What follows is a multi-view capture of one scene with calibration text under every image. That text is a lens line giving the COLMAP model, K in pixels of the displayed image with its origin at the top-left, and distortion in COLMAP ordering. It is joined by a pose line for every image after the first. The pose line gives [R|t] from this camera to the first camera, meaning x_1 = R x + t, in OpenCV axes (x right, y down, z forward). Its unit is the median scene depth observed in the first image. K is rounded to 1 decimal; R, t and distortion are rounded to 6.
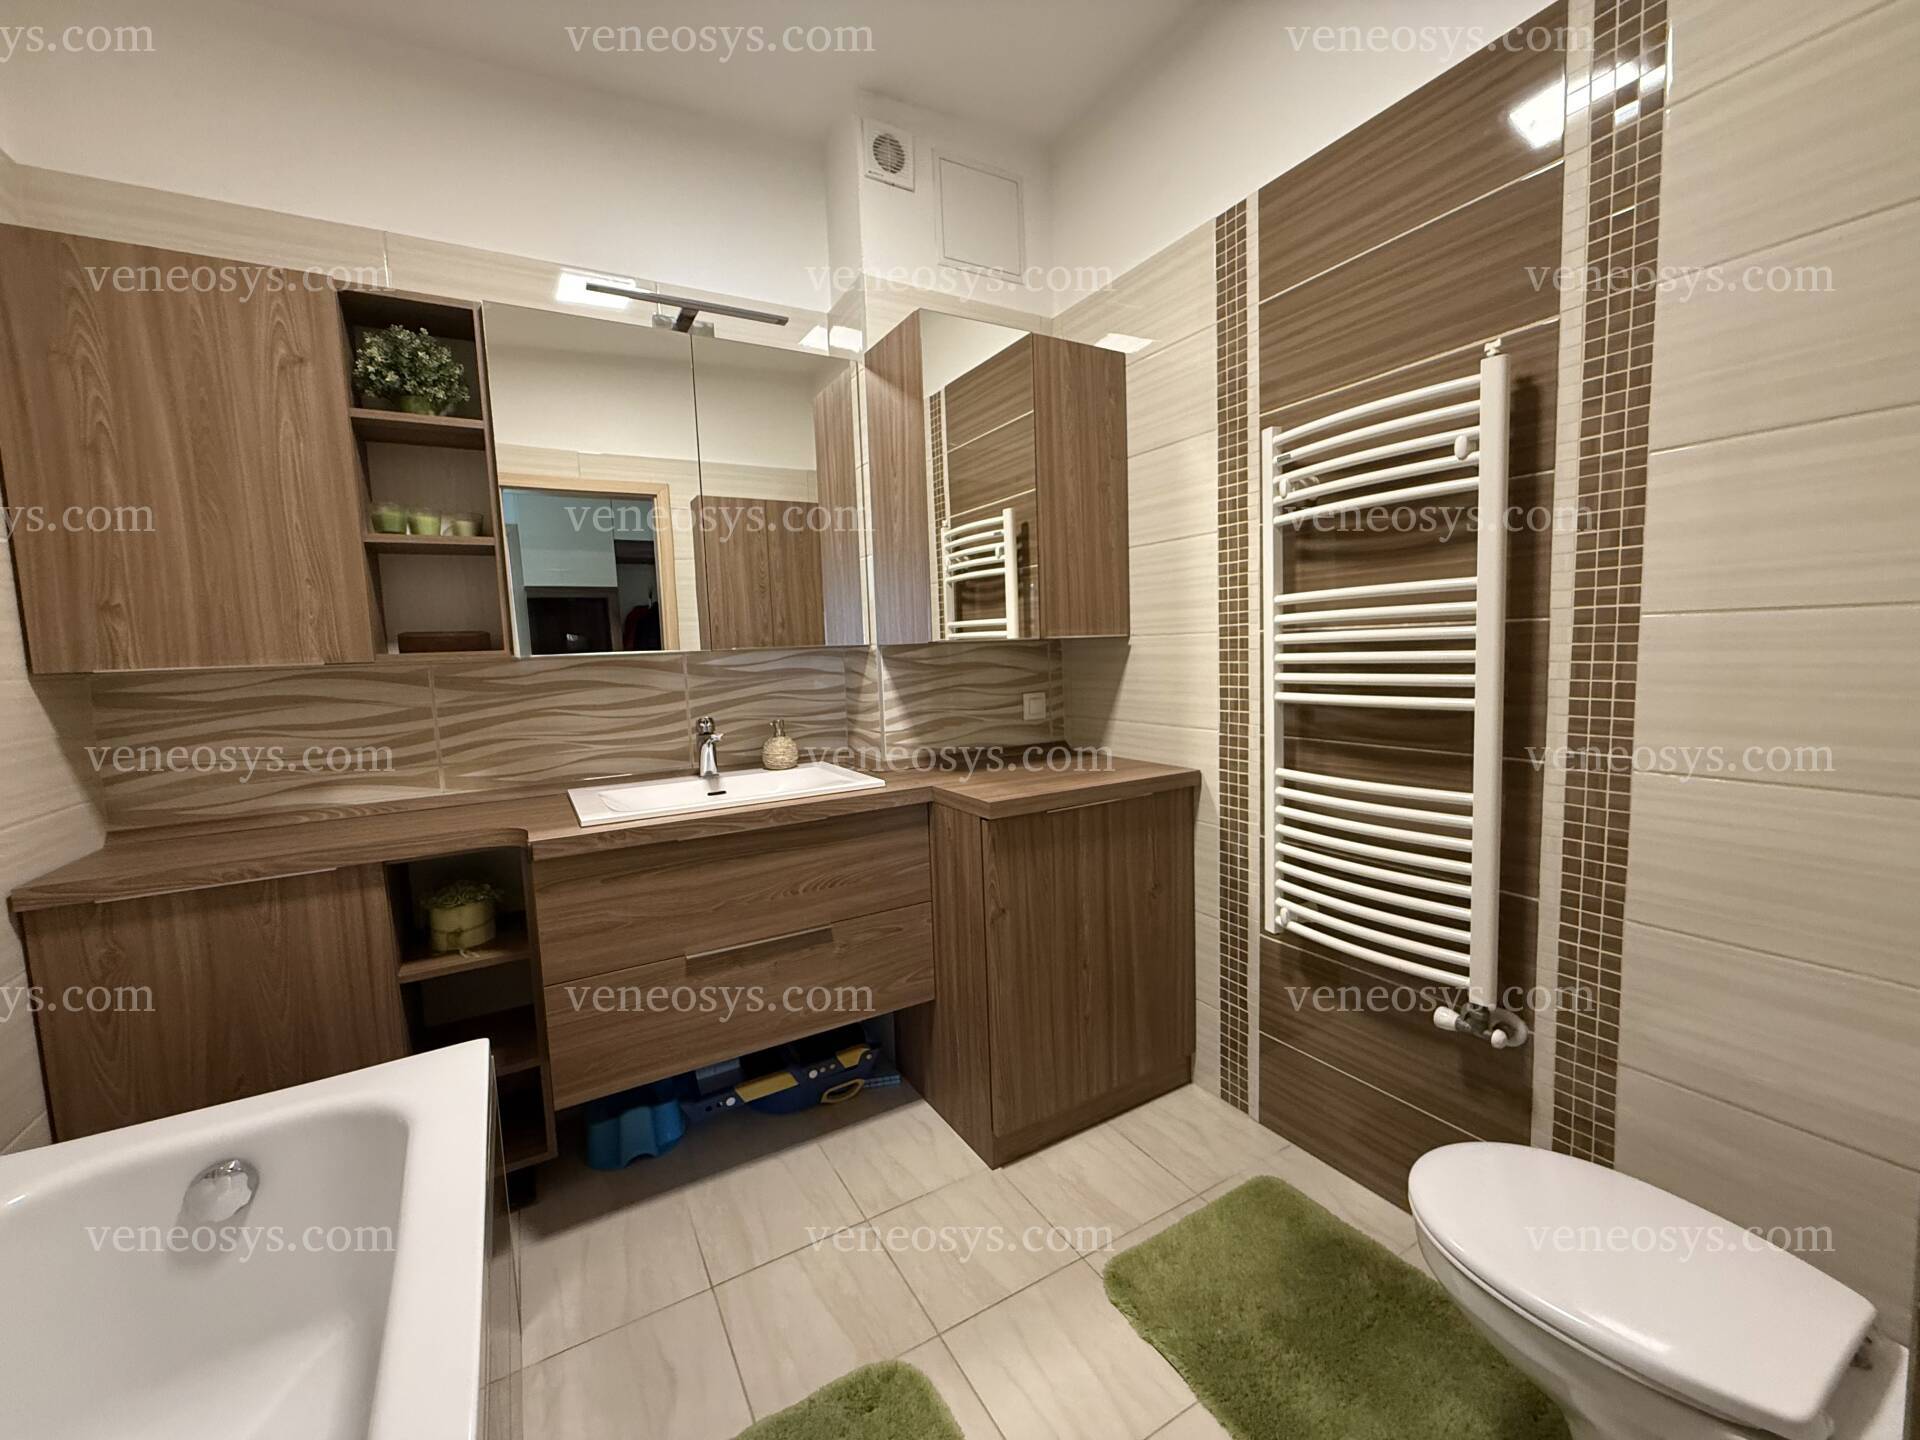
lens RADIAL K [[765.8, 0, 953.4], [0, 765.8, 718.9], [0, 0, 1]] dist [0.000087, 0.000474]
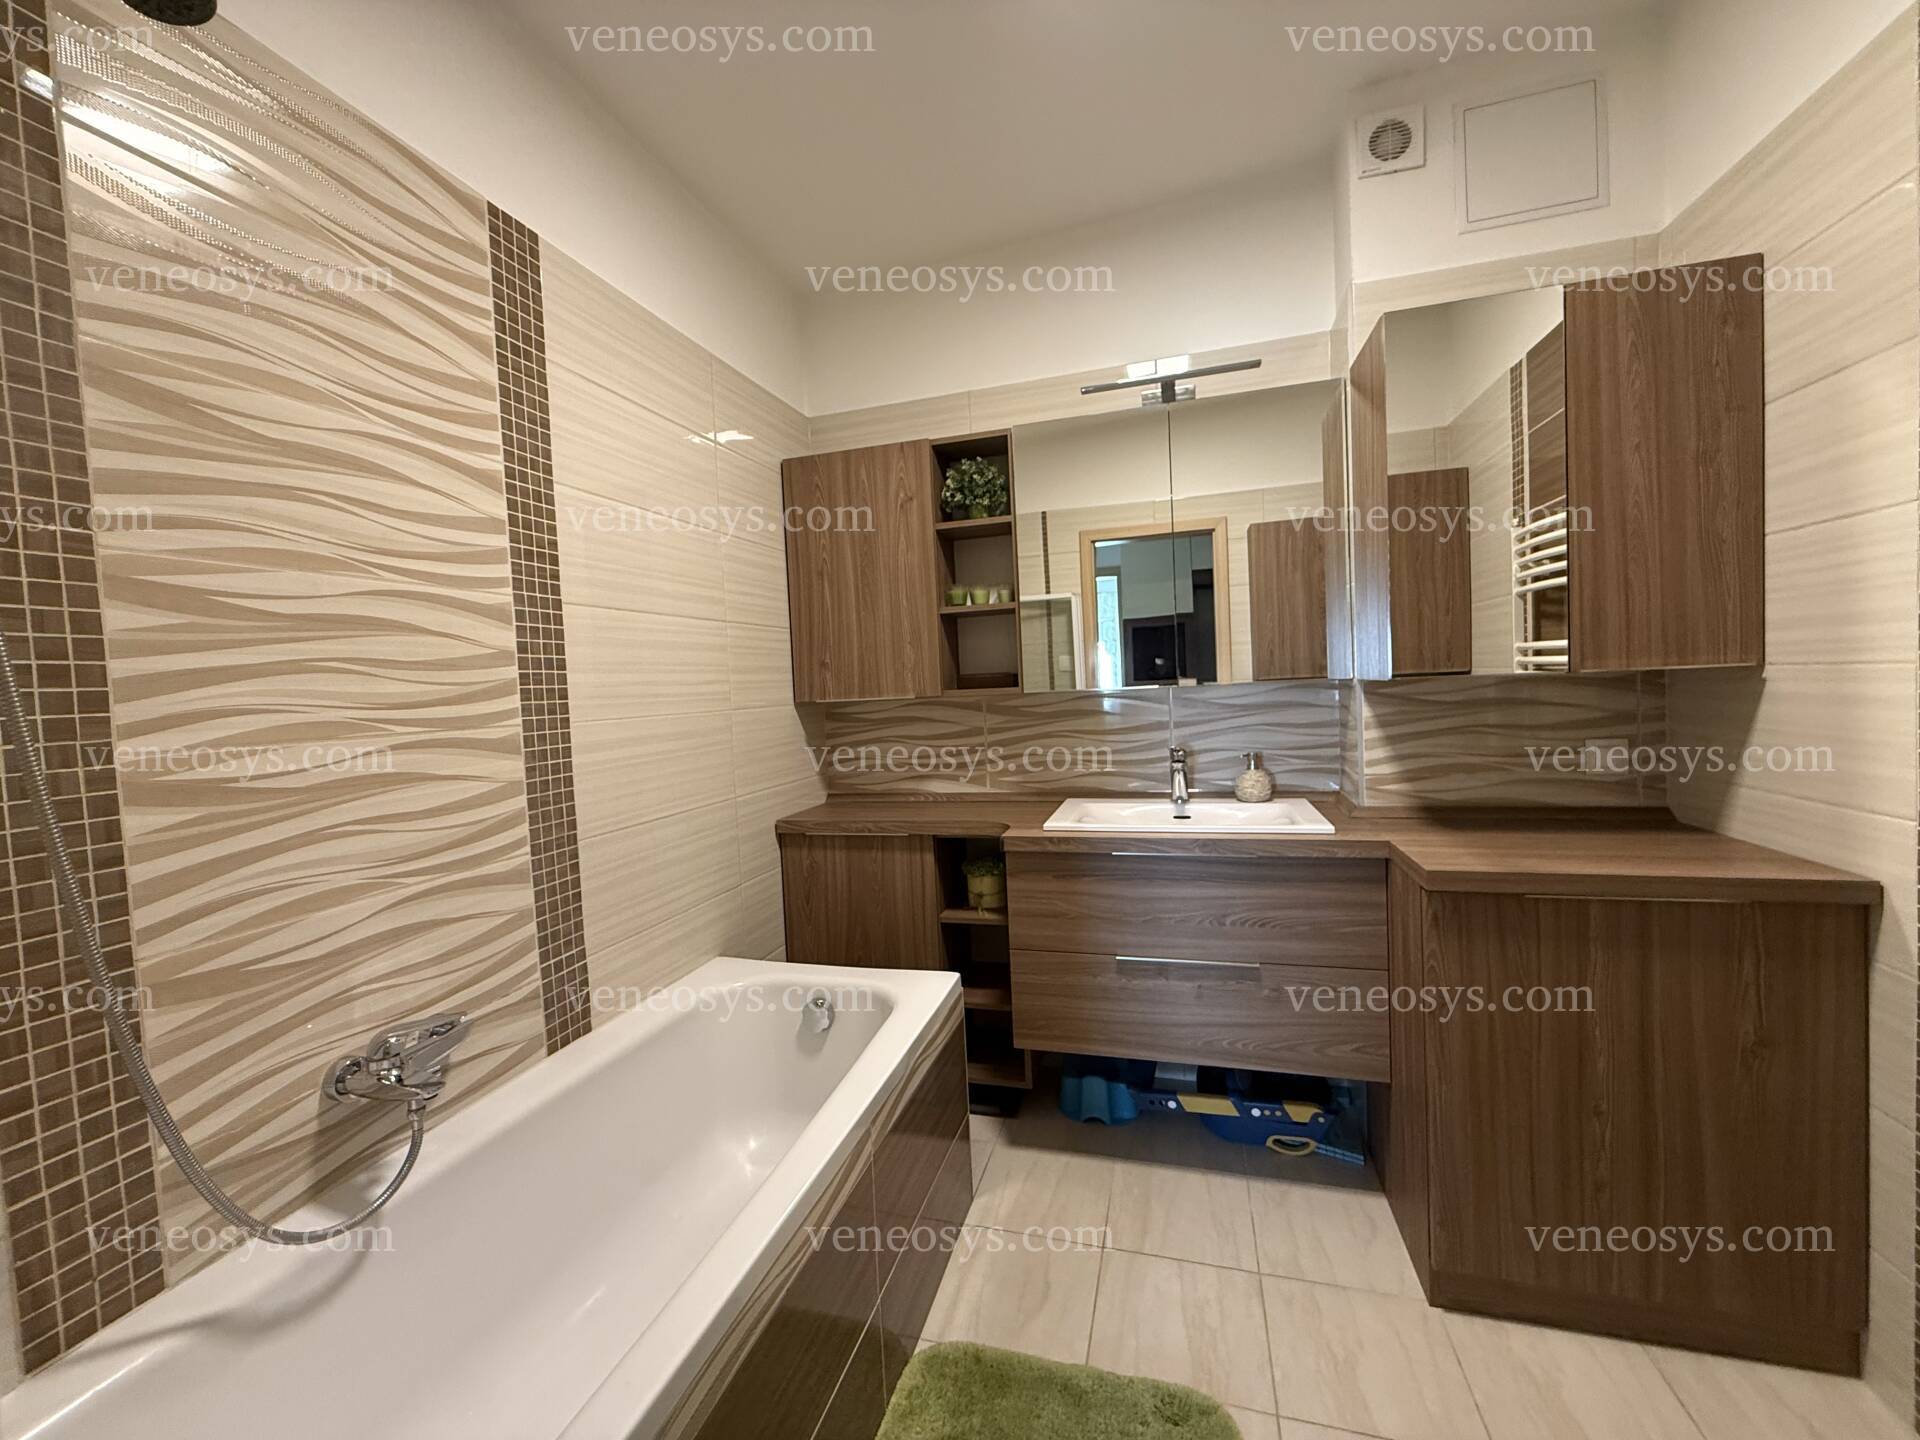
lens RADIAL K [[765.8, 0, 953.4], [0, 765.8, 718.9], [0, 0, 1]] dist [0.000087, 0.000474]
pose [[0.687693, 0.037524, -0.725031, 0.256833], [-0.047021, 0.998869, 0.007097, -0.035388], [0.724477, 0.029211, 0.688680, 0.018492]]
